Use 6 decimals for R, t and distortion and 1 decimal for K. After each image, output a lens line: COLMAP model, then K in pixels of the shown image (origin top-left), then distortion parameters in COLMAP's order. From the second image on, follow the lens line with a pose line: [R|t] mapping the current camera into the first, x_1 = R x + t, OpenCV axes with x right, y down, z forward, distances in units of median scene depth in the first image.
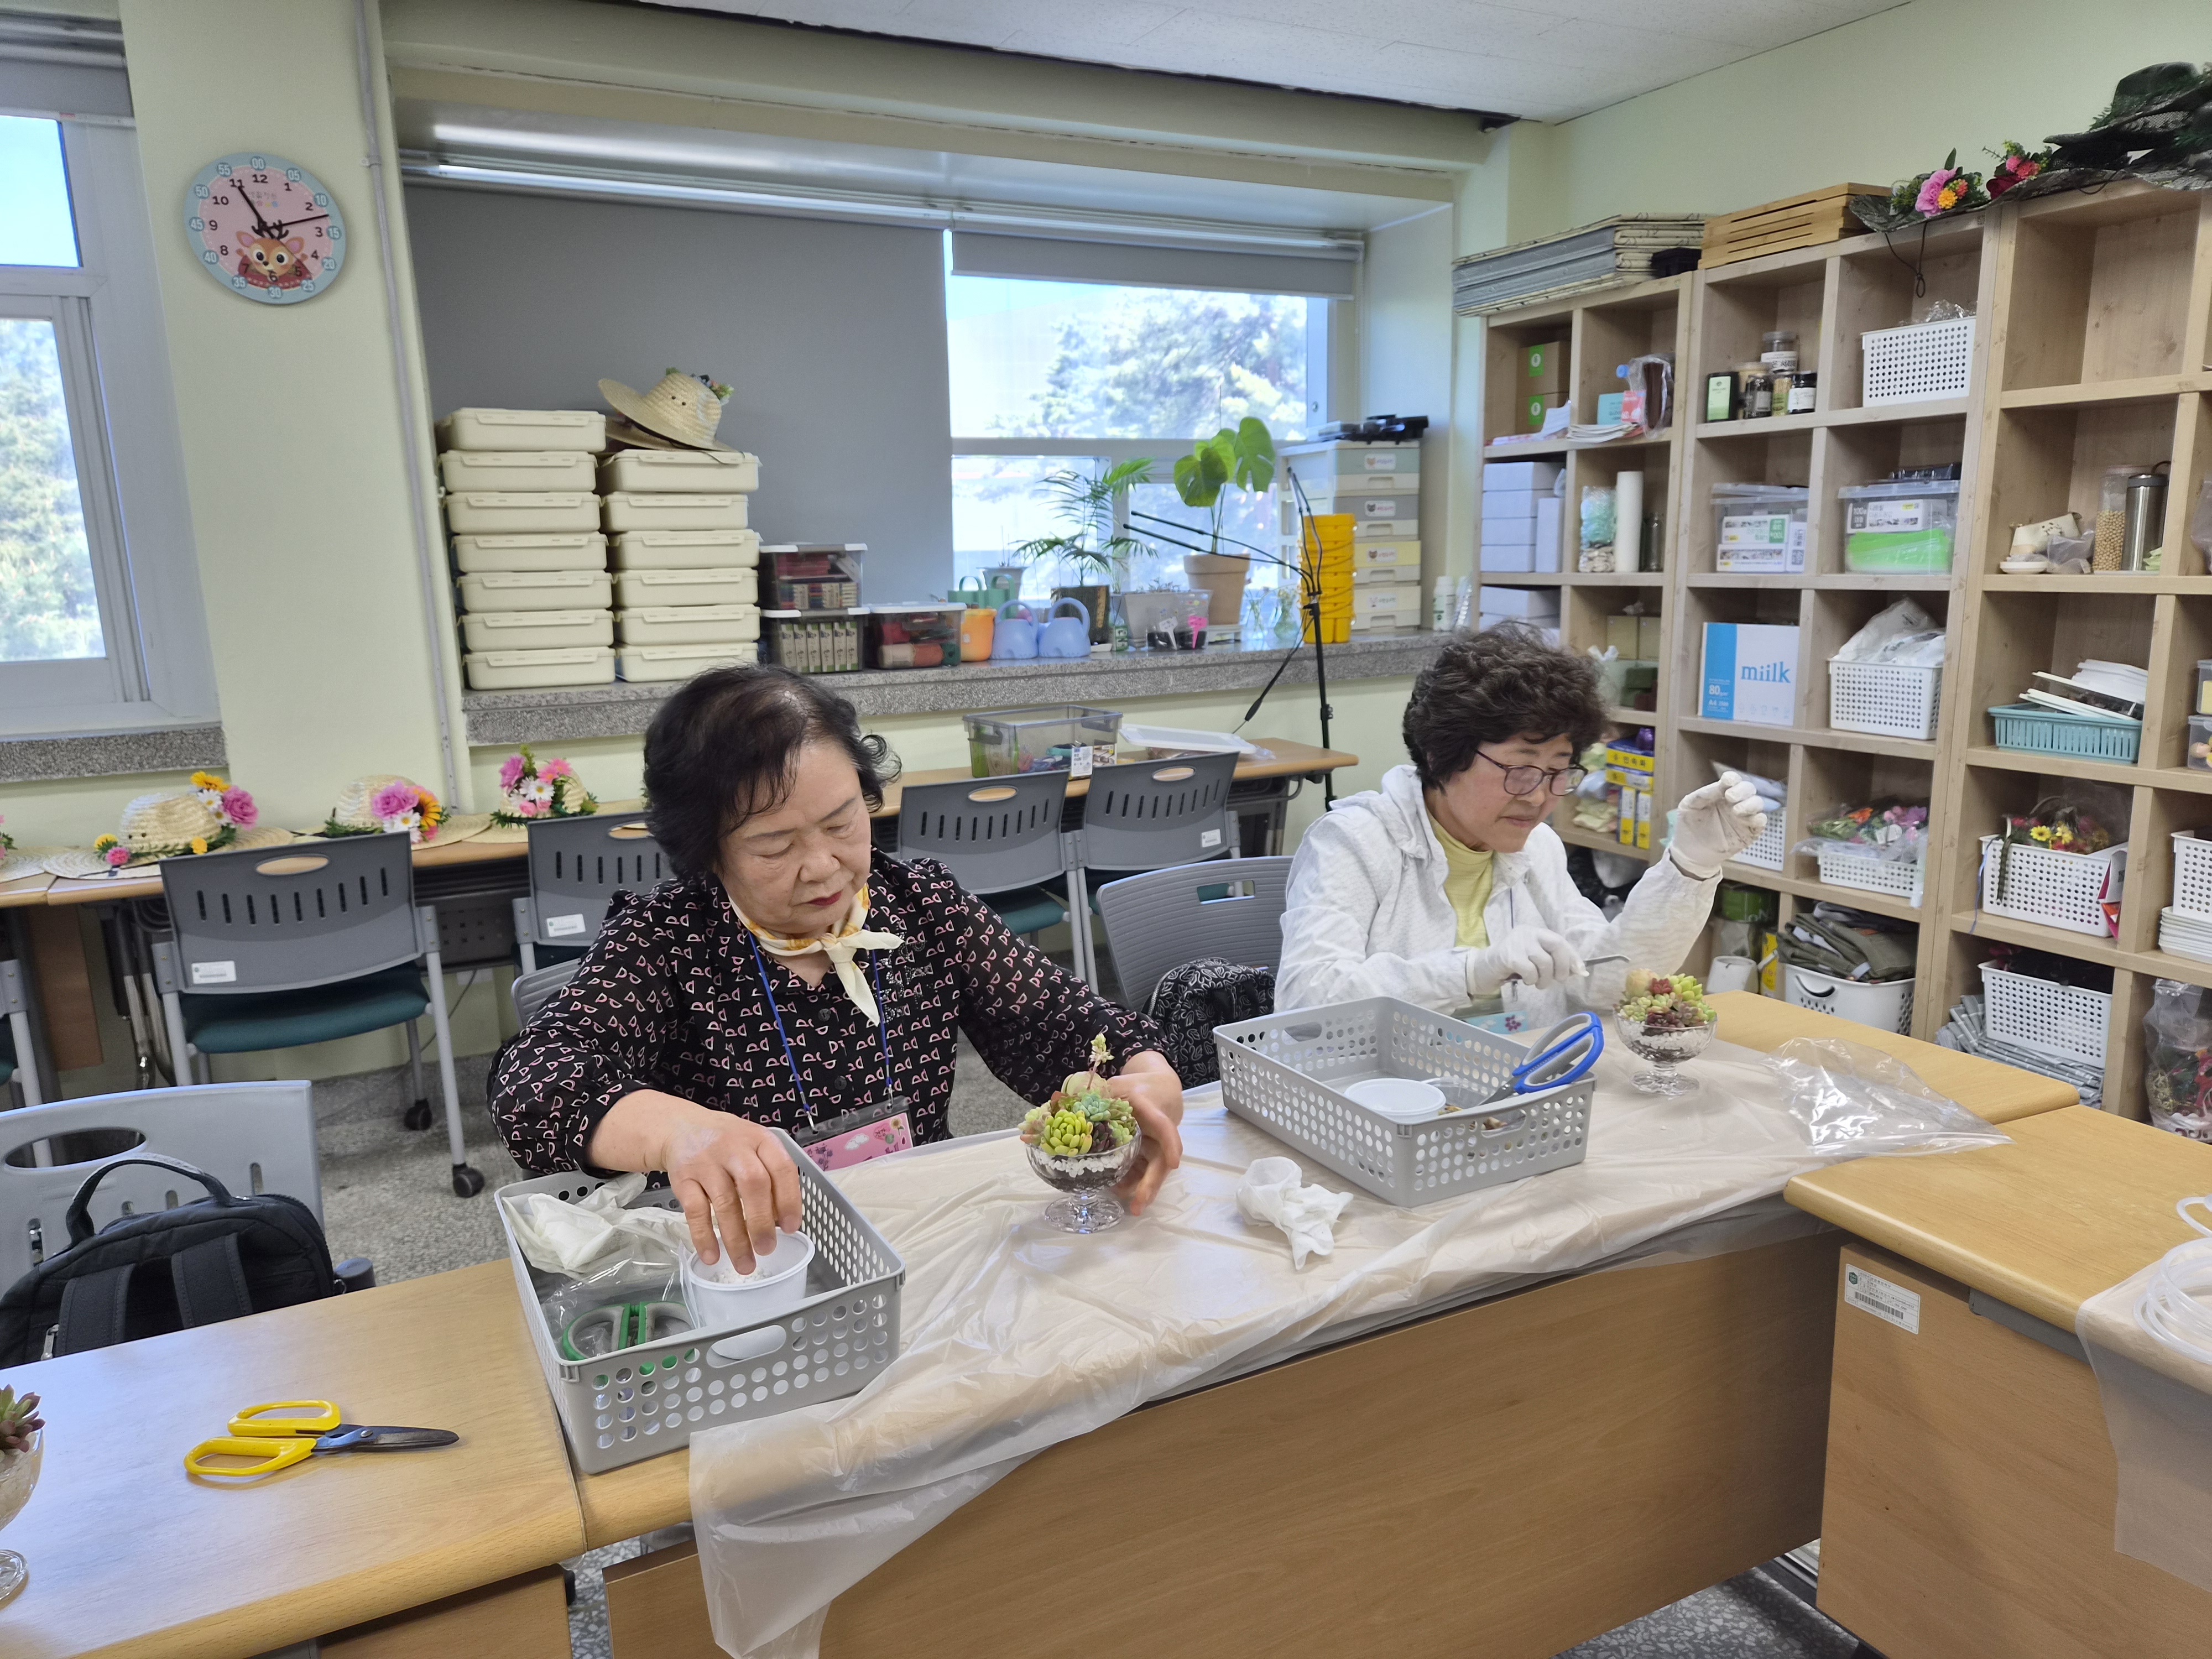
lens RADIAL K [[1481.2, 0, 1110.9], [0, 1481.2, 837.5], [0, 0, 1]] dist [0.052171, -0.043980]
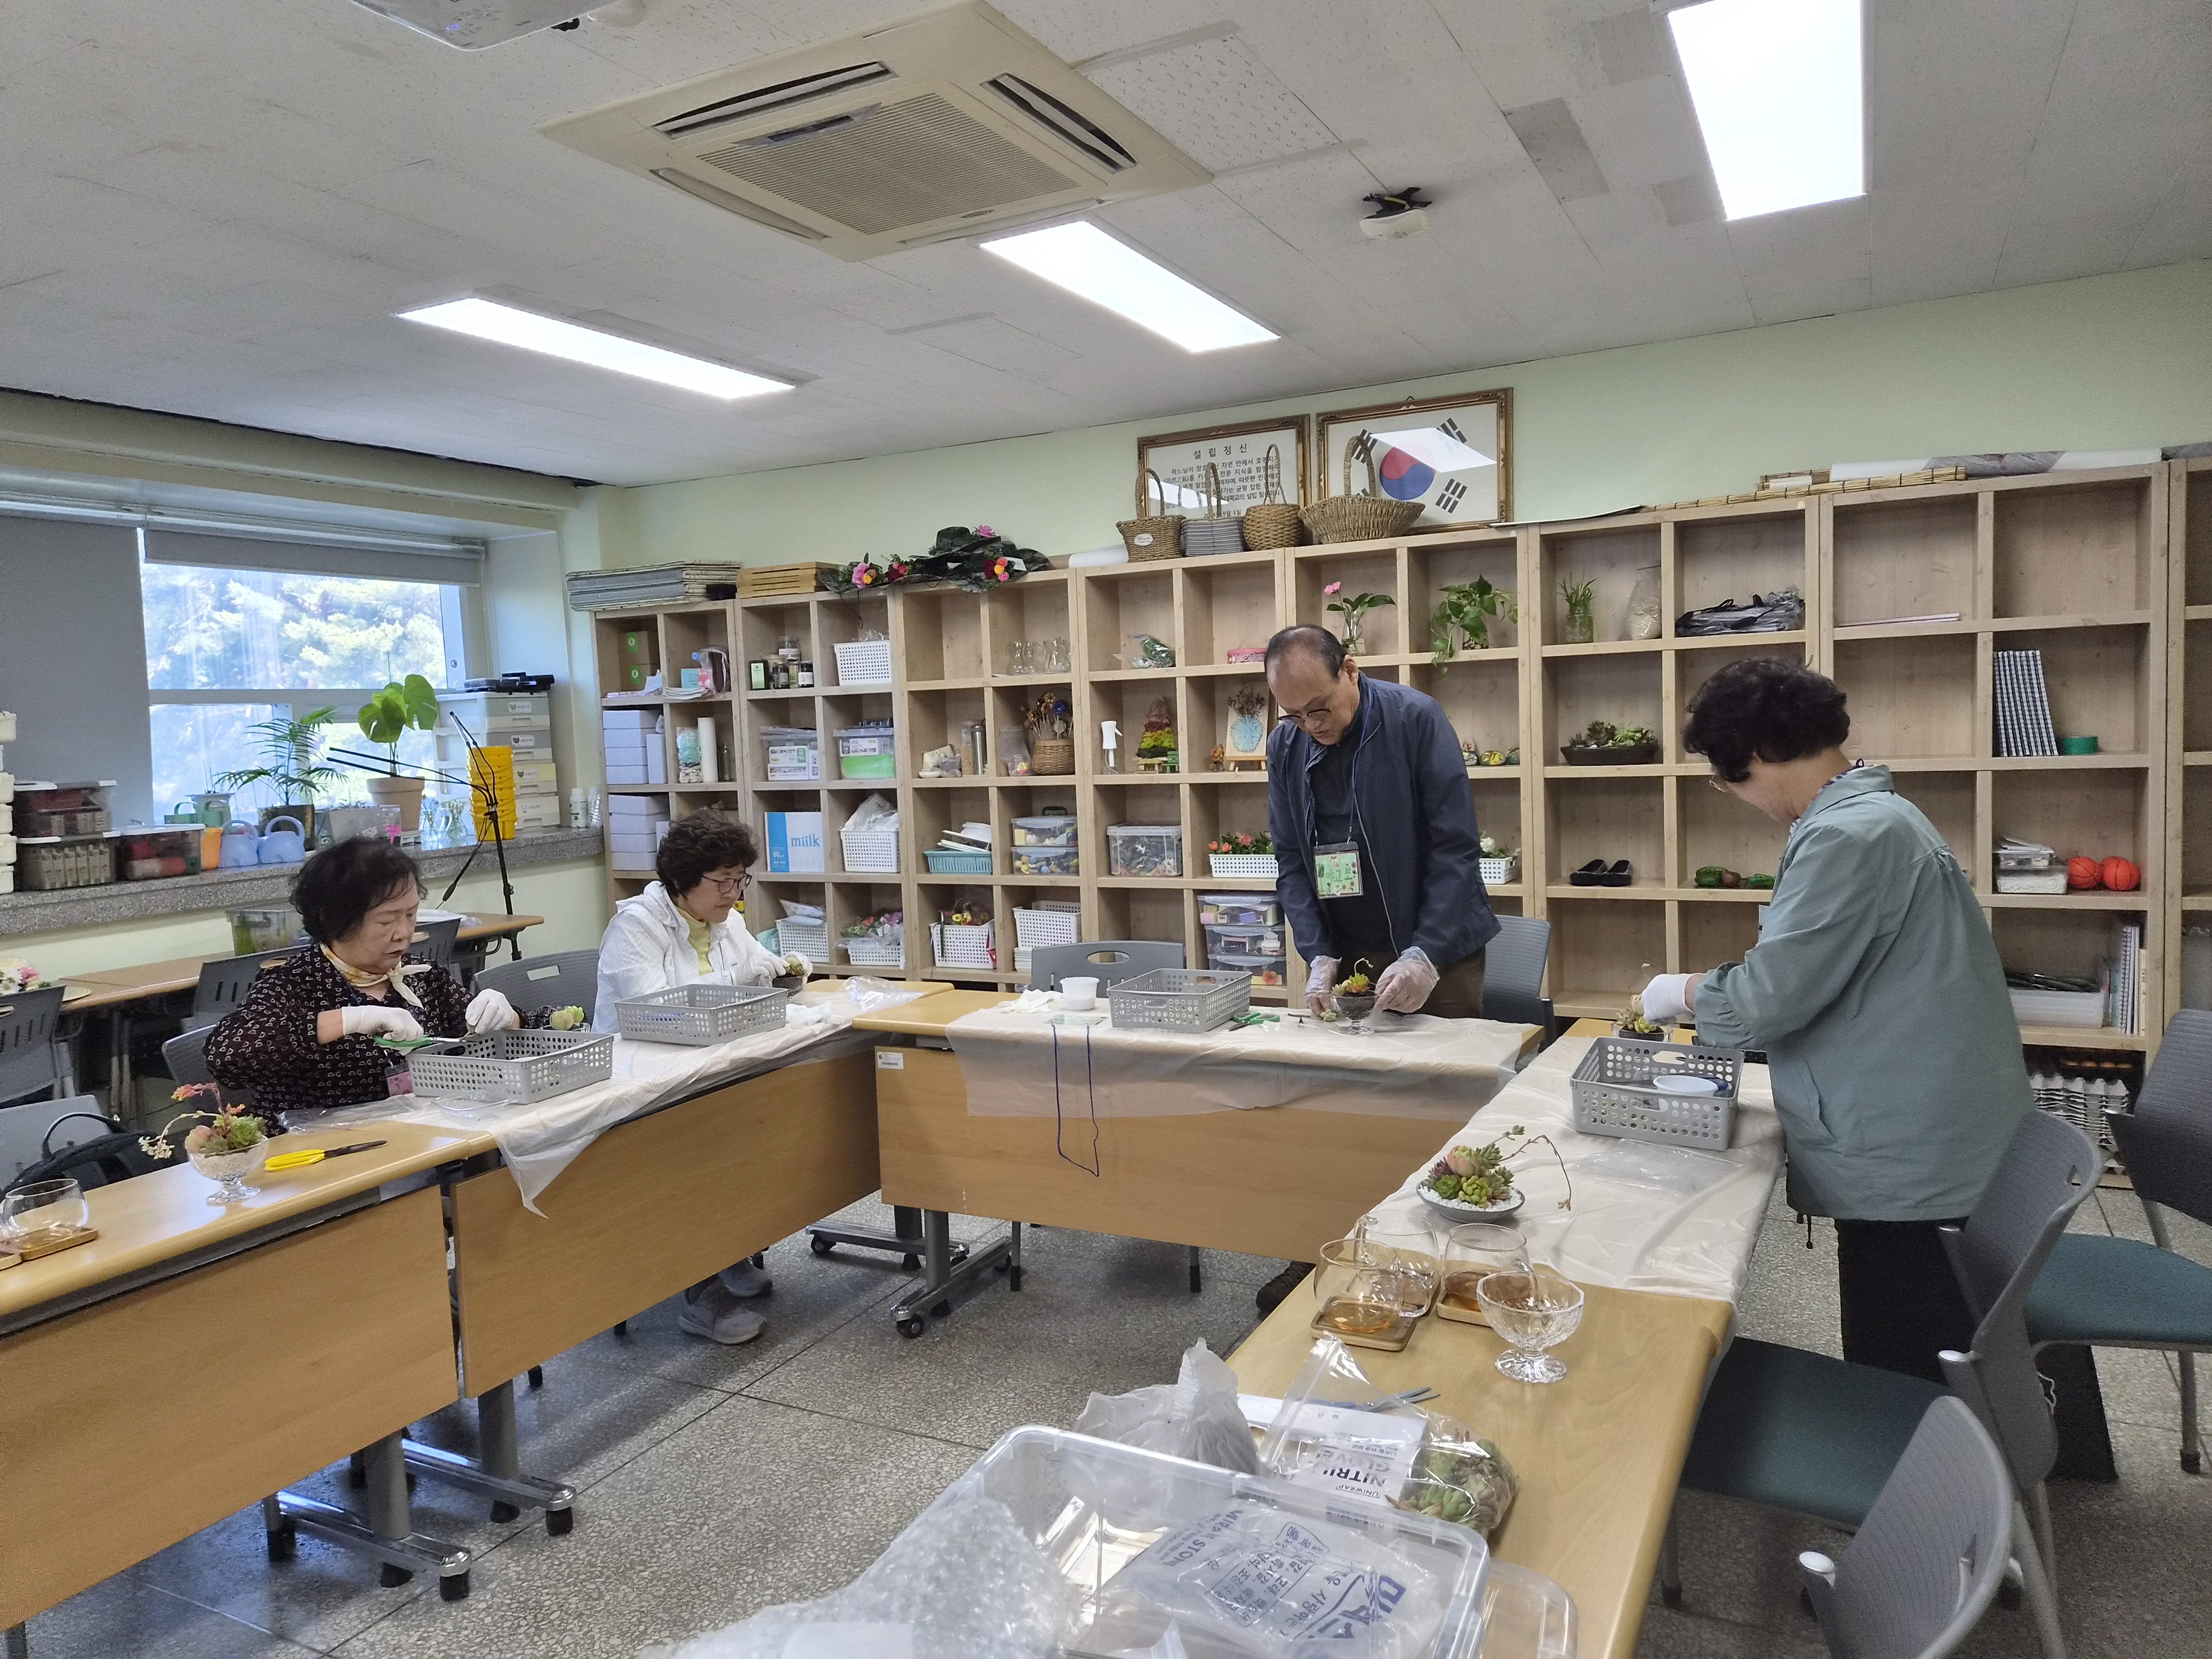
lens RADIAL K [[1481.2, 0, 1110.9], [0, 1481.2, 837.5], [0, 0, 1]] dist [0.052171, -0.043980]
pose [[0.806508, -0.057273, 0.588442, -0.239083], [0.135234, 0.986781, -0.089307, 0.073876], [-0.575548, 0.151604, 0.803592, -0.480135]]
